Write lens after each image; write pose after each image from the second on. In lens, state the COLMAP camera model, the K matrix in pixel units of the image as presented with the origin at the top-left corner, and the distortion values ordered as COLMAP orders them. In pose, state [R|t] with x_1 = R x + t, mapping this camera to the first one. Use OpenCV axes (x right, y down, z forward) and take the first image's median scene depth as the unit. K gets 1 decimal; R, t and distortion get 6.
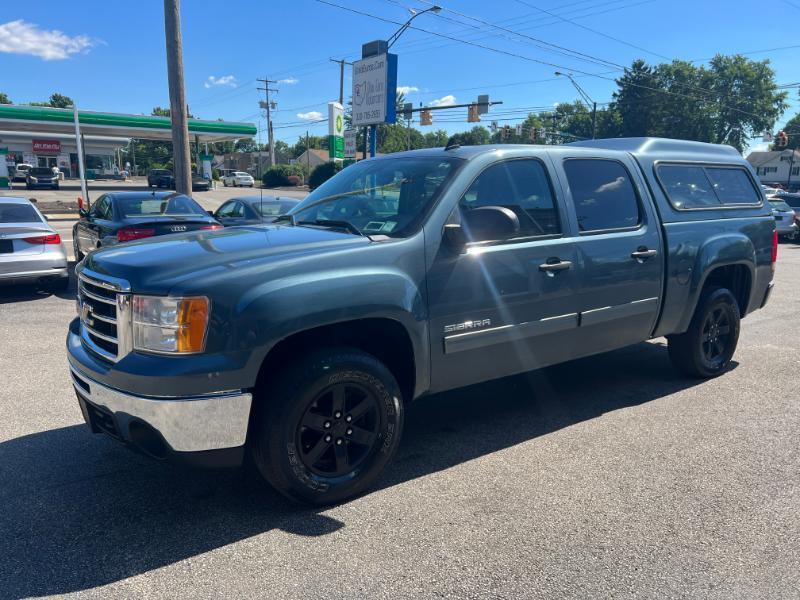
lens RADIAL K [[605.6, 0, 406.4], [0, 605.6, 294.7], [0, 0, 1]] dist [0.051771, -0.057174]
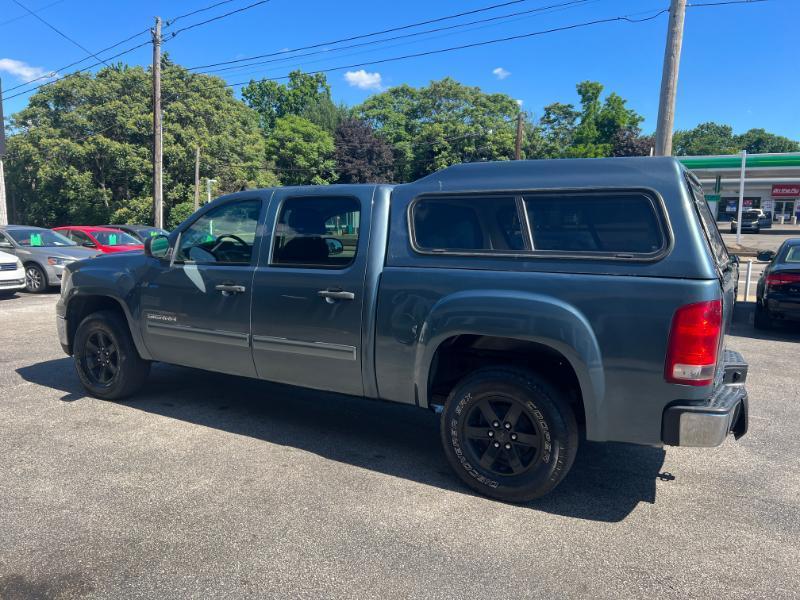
lens RADIAL K [[605.6, 0, 406.4], [0, 605.6, 294.7], [0, 0, 1]] dist [0.051771, -0.057174]
pose [[0.403477, 0.107189, -0.908689, 0.356405], [-0.171467, 0.984378, 0.039982, -0.034587], [0.898780, 0.139678, 0.415554, 0.199477]]
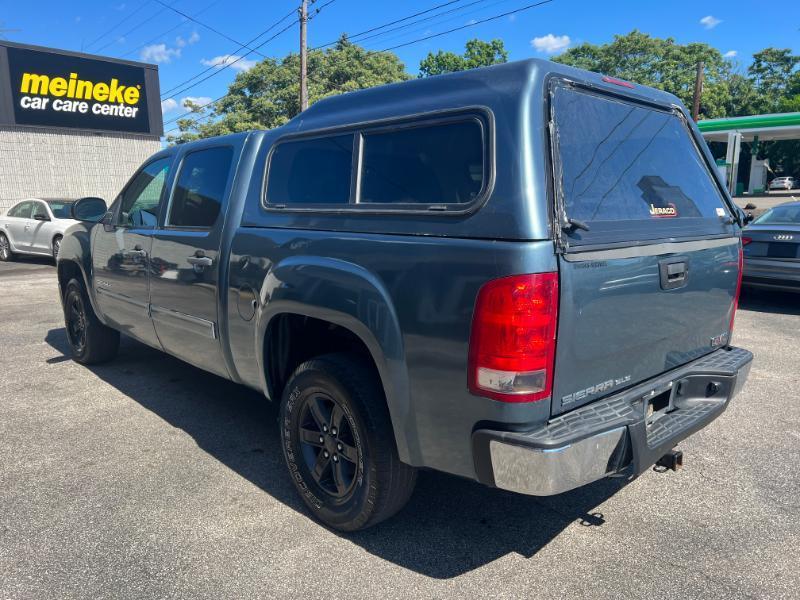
lens RADIAL K [[605.6, 0, 406.4], [0, 605.6, 294.7], [0, 0, 1]] dist [0.051771, -0.057174]
pose [[0.116333, 0.154650, -0.981096, 0.339603], [-0.167627, 0.976690, 0.134079, -0.049724], [0.978963, 0.148860, 0.139544, 0.324731]]
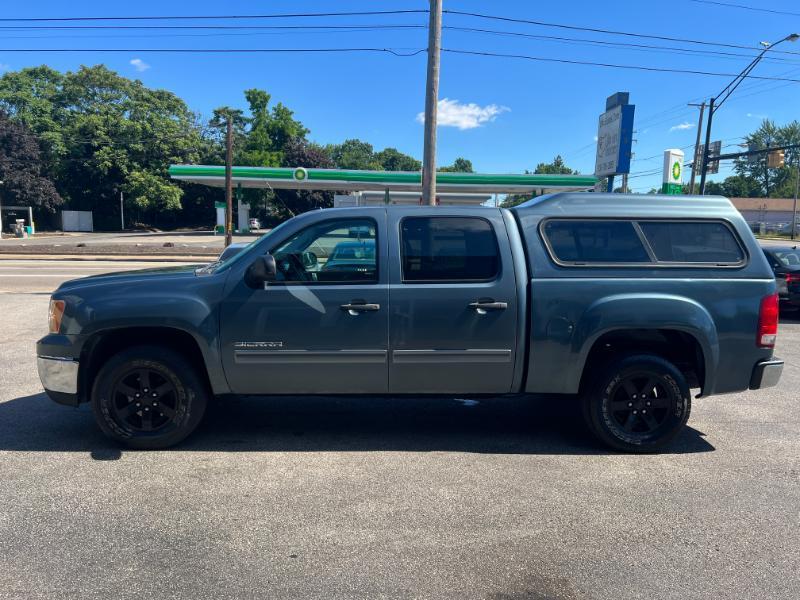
lens RADIAL K [[605.6, 0, 406.4], [0, 605.6, 294.7], [0, 0, 1]] dist [0.051771, -0.057174]
pose [[0.825399, 0.064370, -0.560868, 0.238900], [-0.108423, 0.993059, -0.045589, -0.006767], [0.554040, 0.098441, 0.826649, 0.018140]]
